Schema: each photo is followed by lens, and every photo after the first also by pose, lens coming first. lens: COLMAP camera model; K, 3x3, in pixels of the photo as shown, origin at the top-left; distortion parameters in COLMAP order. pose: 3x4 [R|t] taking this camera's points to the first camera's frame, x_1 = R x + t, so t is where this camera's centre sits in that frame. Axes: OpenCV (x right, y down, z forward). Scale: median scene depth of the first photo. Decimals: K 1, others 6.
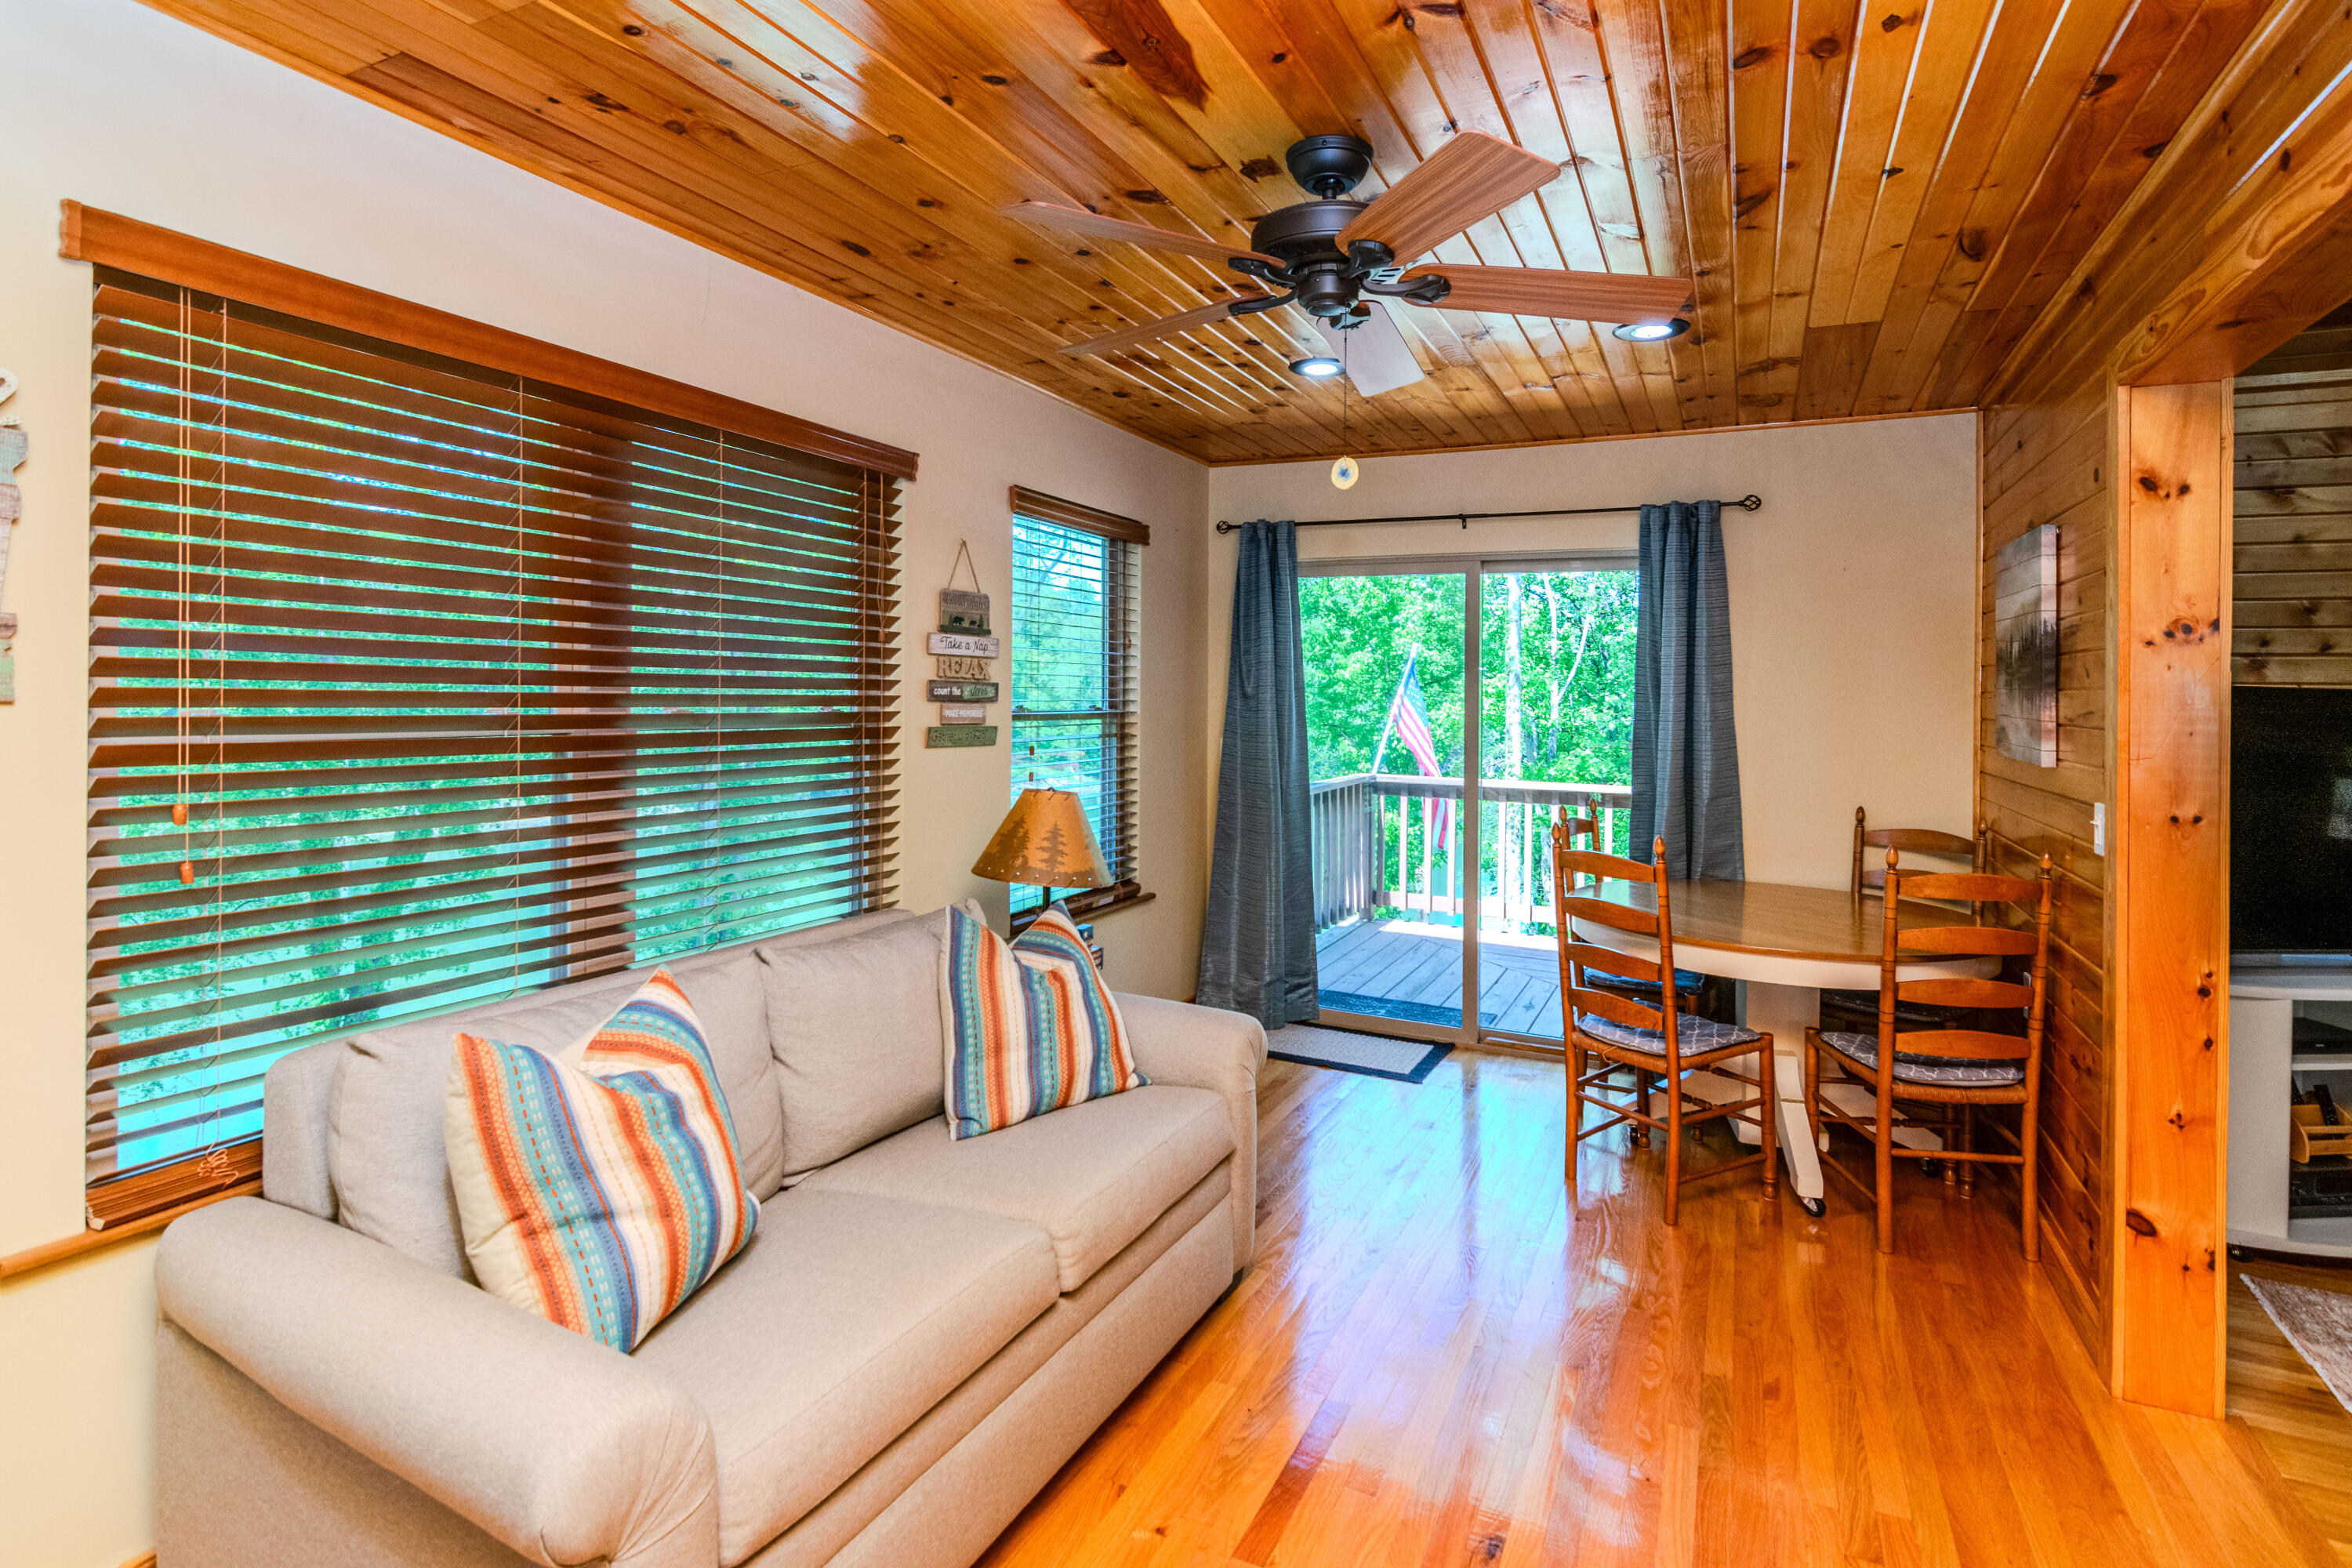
lens RADIAL K [[1231.3, 0, 1234.0], [0, 1231.3, 690.5], [0, 0, 1]] dist [0.000151, -0.000331]
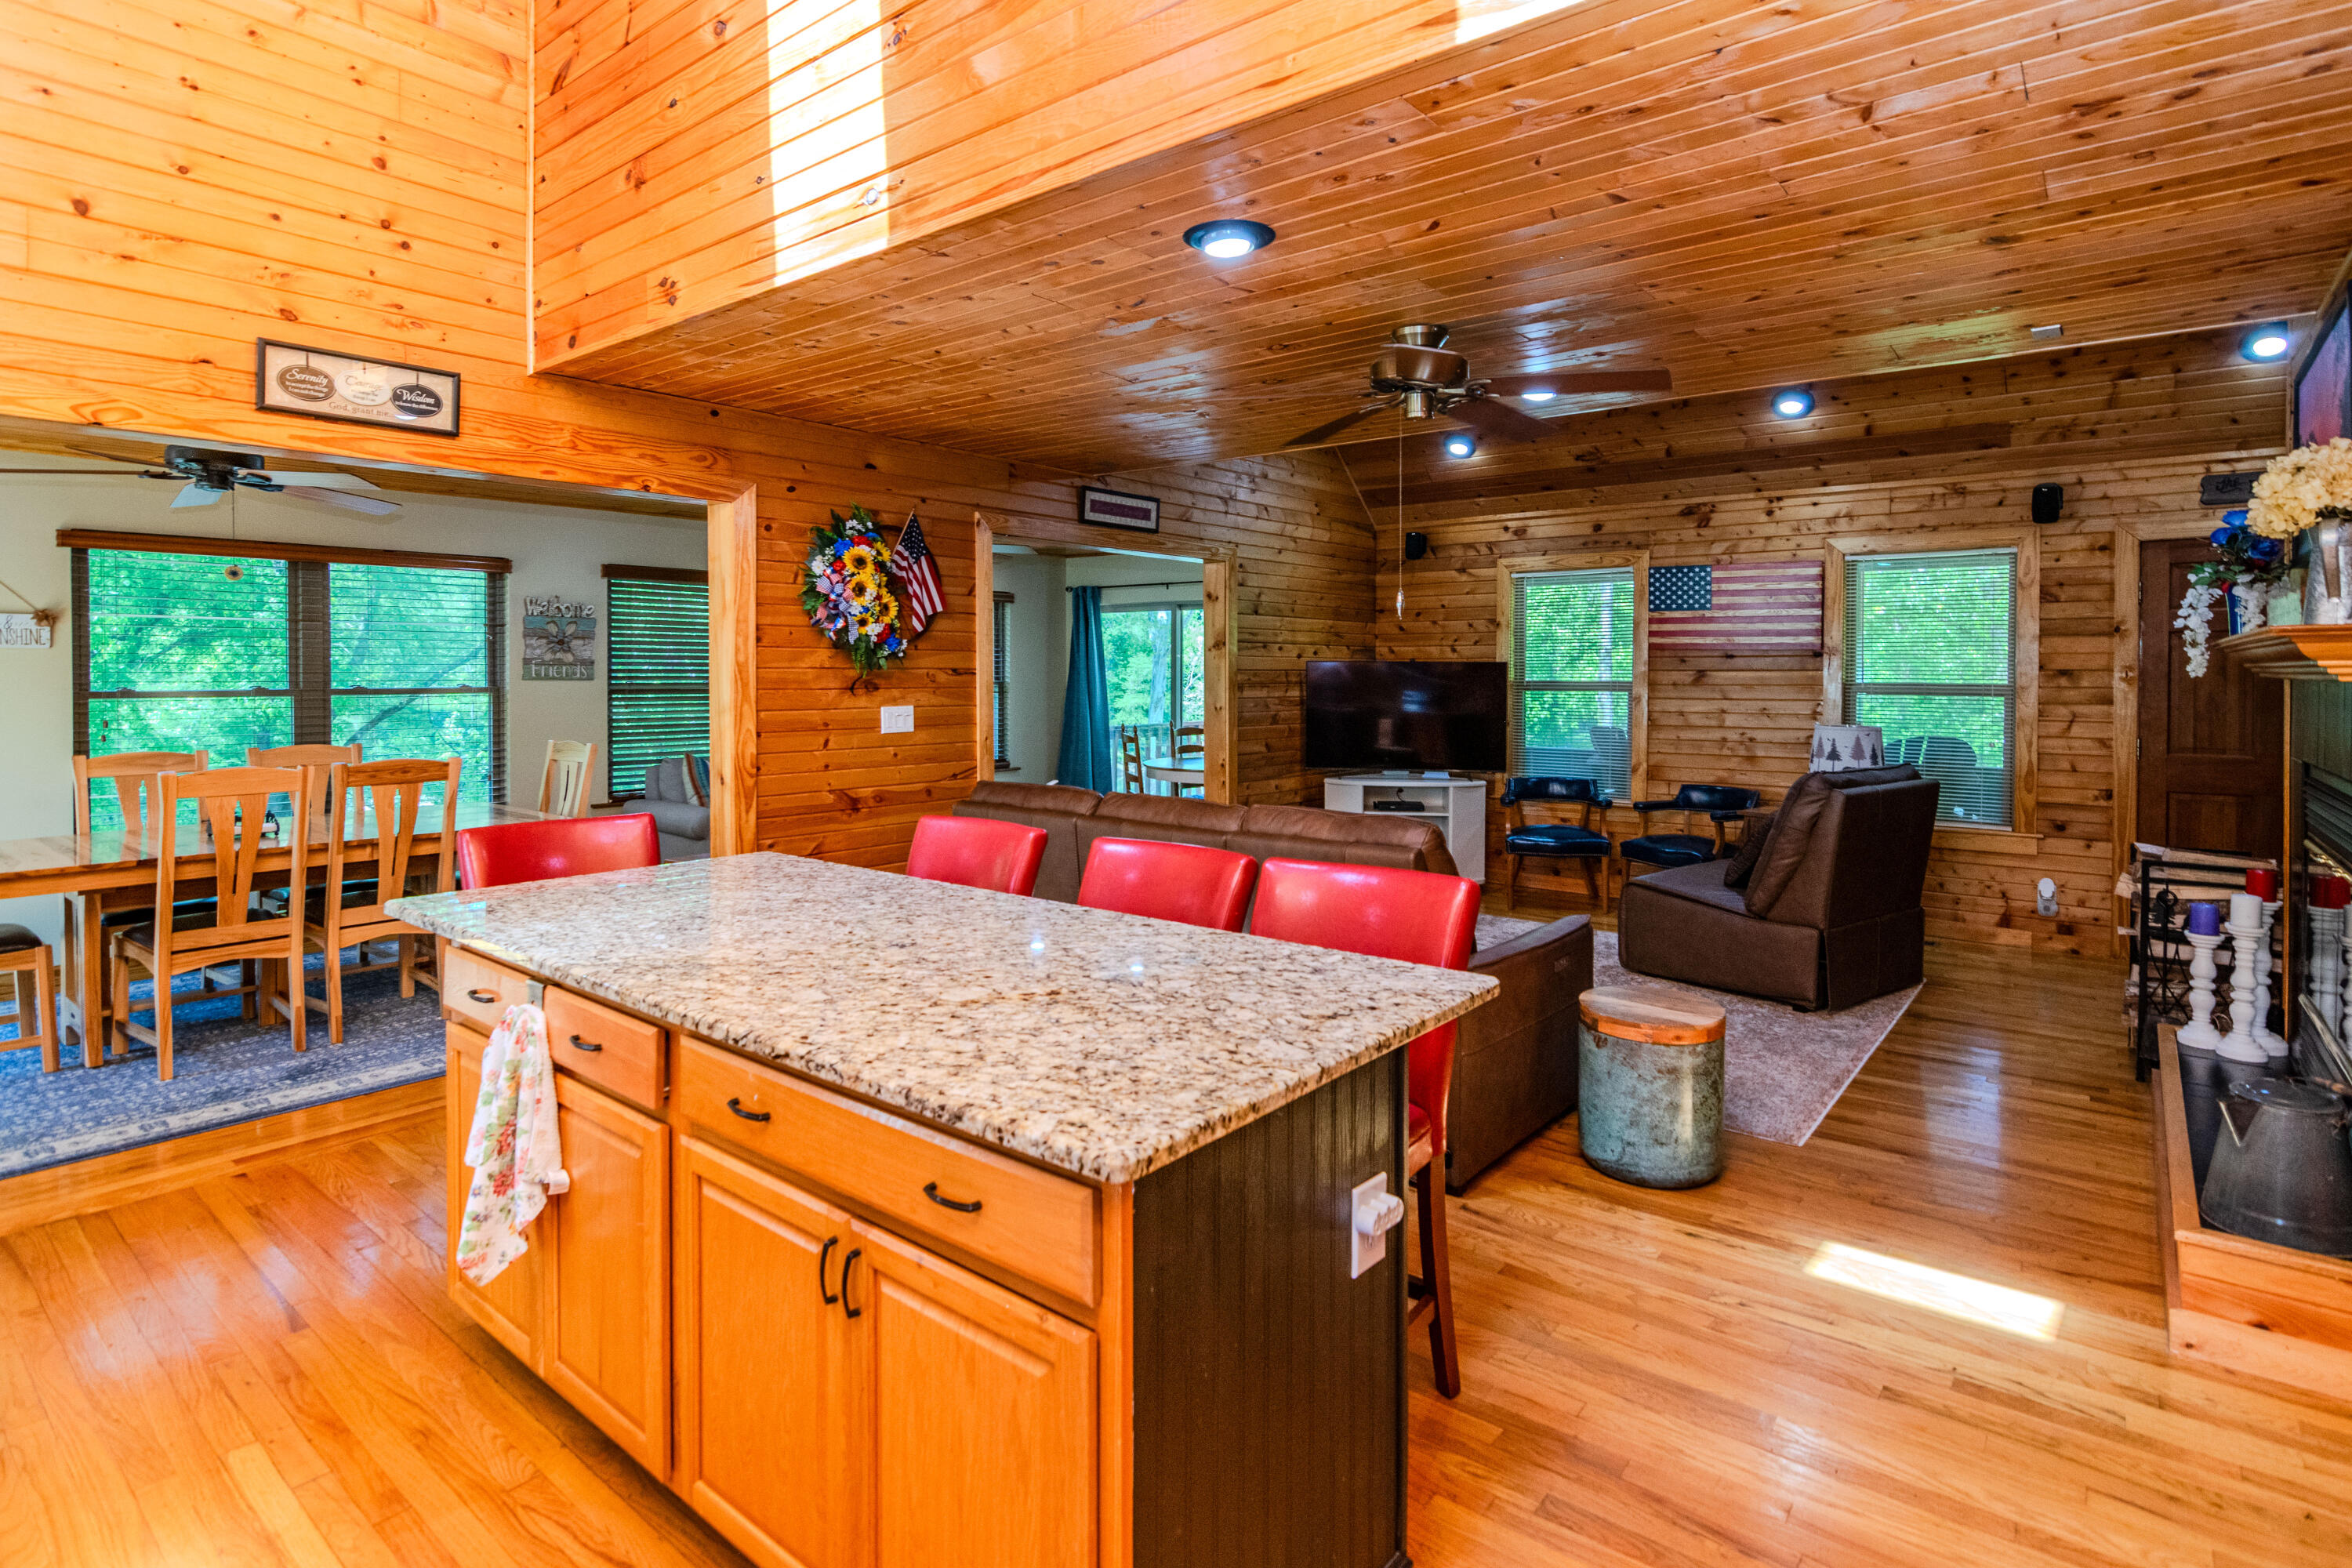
lens RADIAL K [[1070.1, 0, 1079.8], [0, 1070.1, 672.3], [0, 0, 1]] dist [-0.000547, -0.000340]
pose [[0.955509, -0.017158, -0.294463, 0.813501], [0.016808, 0.999852, -0.003720, 0.014098], [0.294483, -0.001395, 0.955656, -1.059434]]
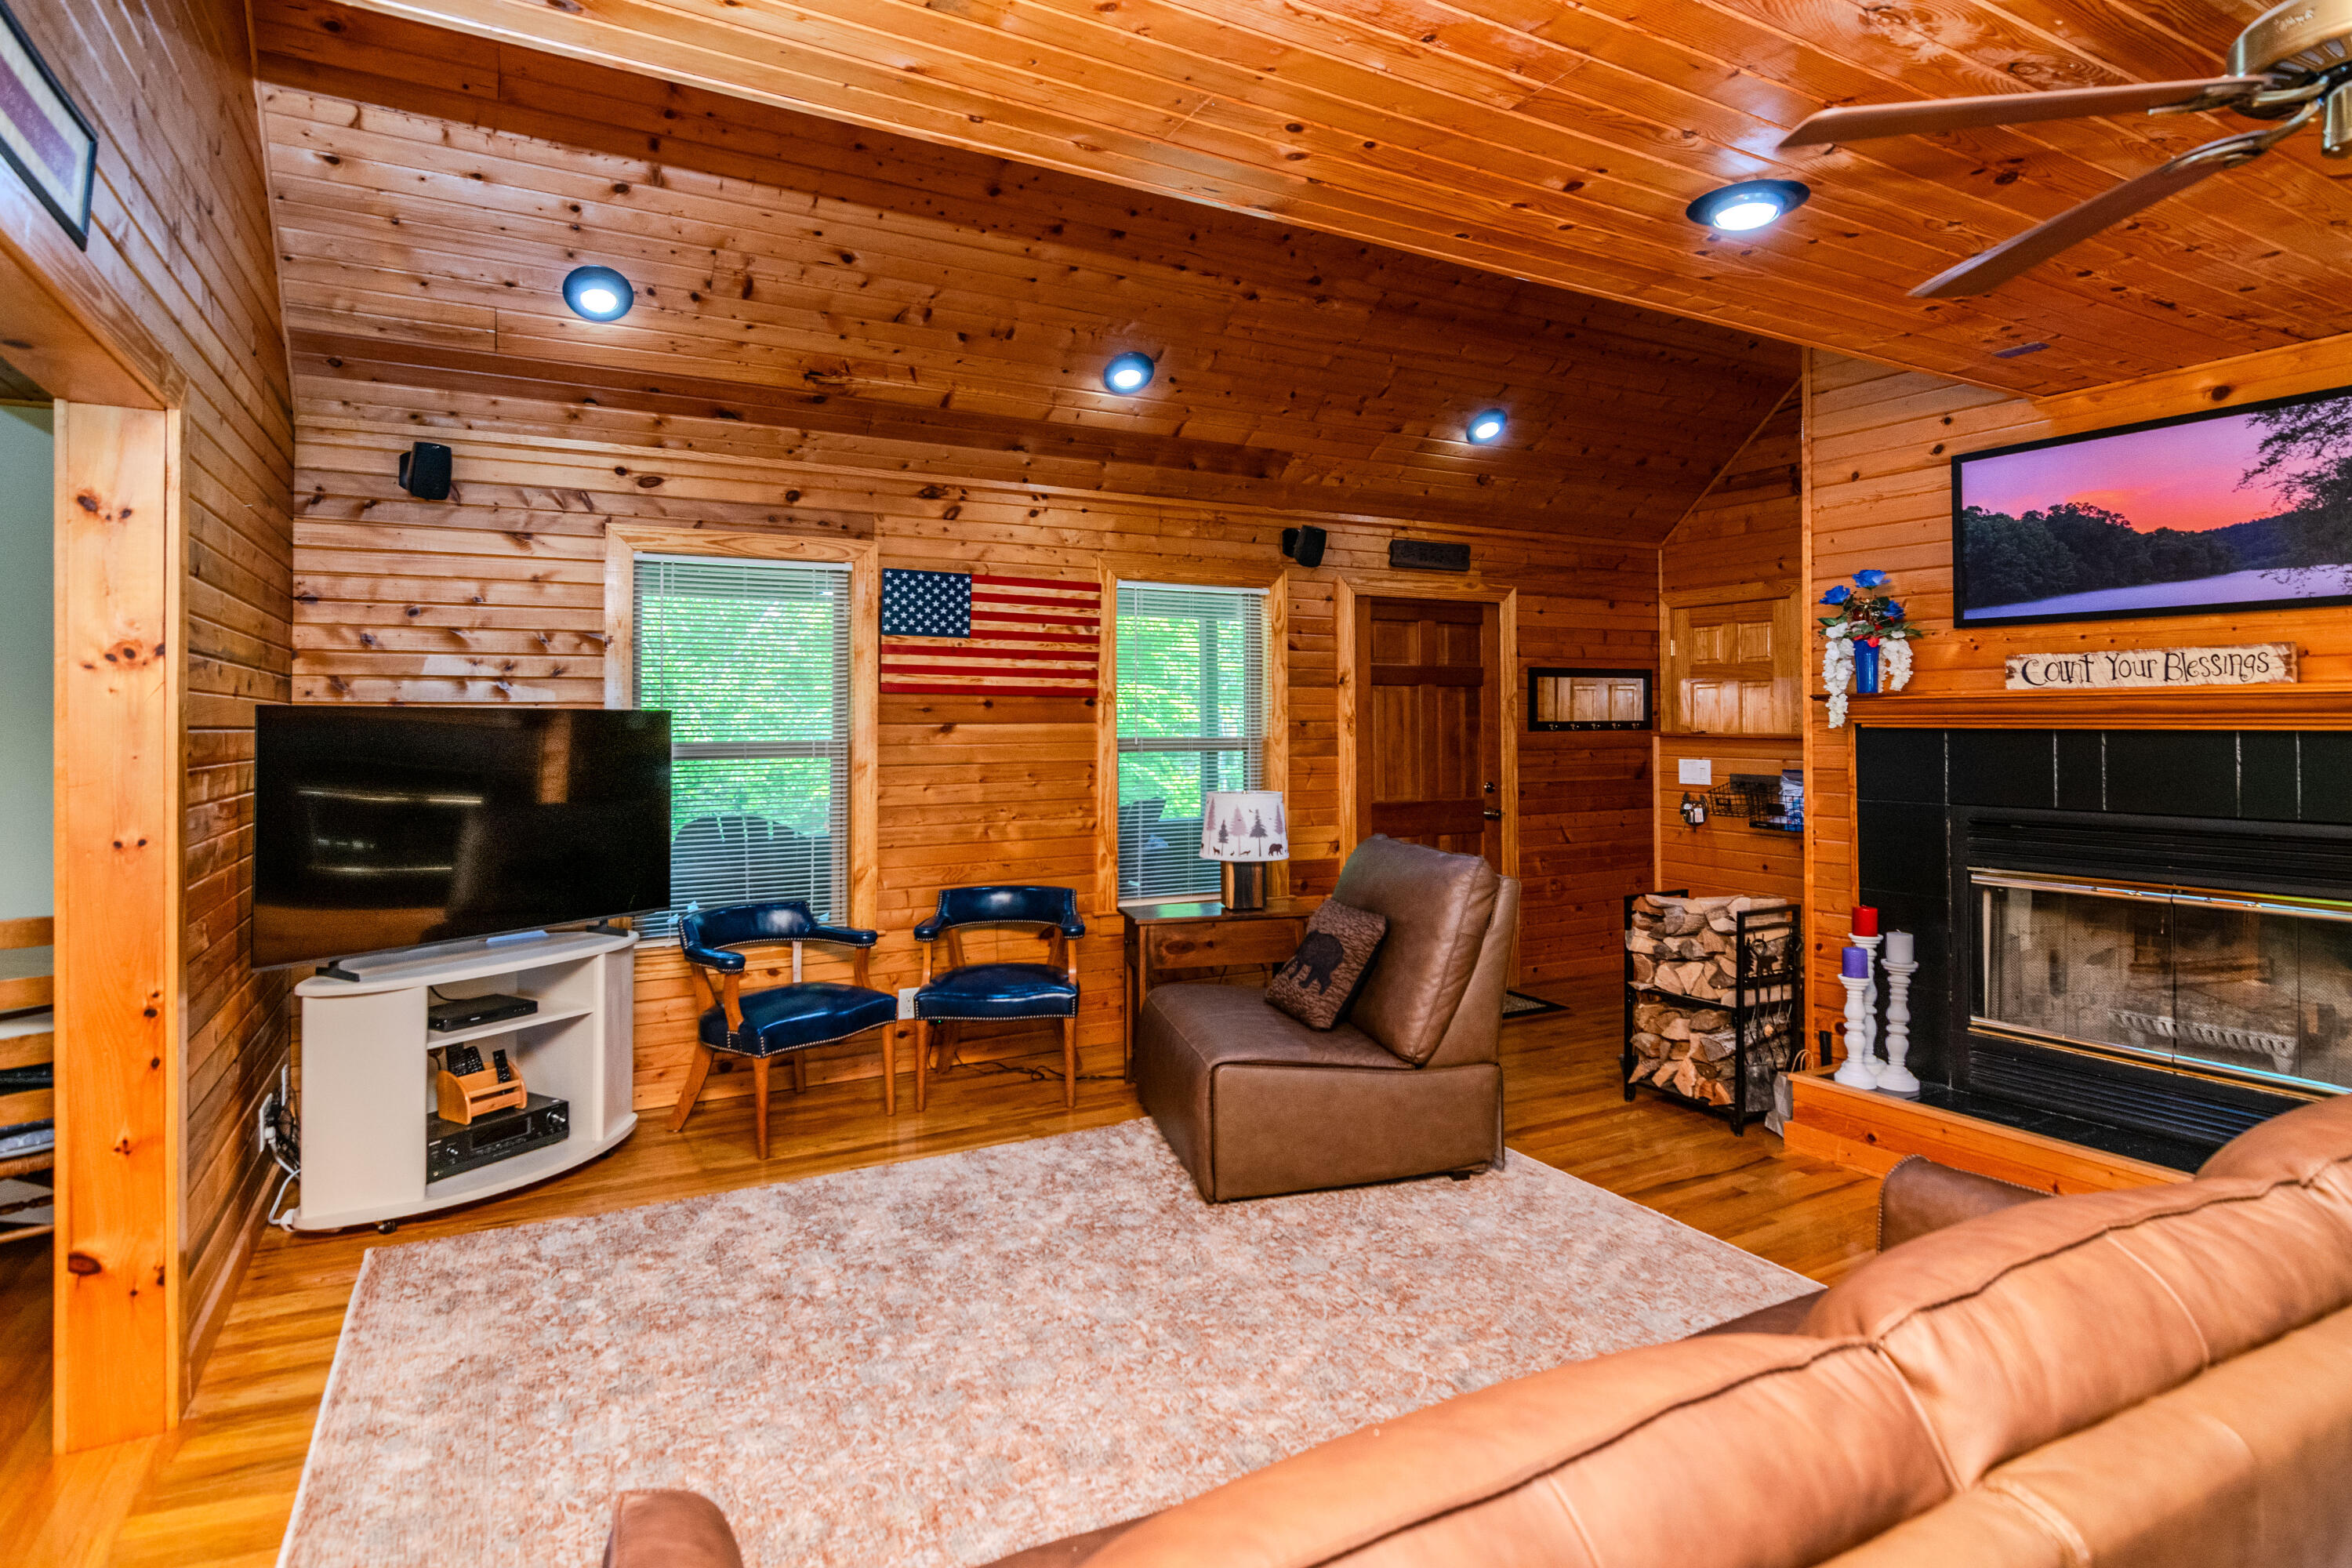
lens RADIAL K [[1236.9, 0, 1131.8], [0, 1236.9, 704.8], [0, 0, 1]] dist [-0.001587, -0.001565]
pose [[0.580629, -0.010431, 0.814101, 0.287537], [0.014085, 0.999897, 0.002766, 0.000538], [-0.814046, 0.009860, 0.580716, -0.162472]]
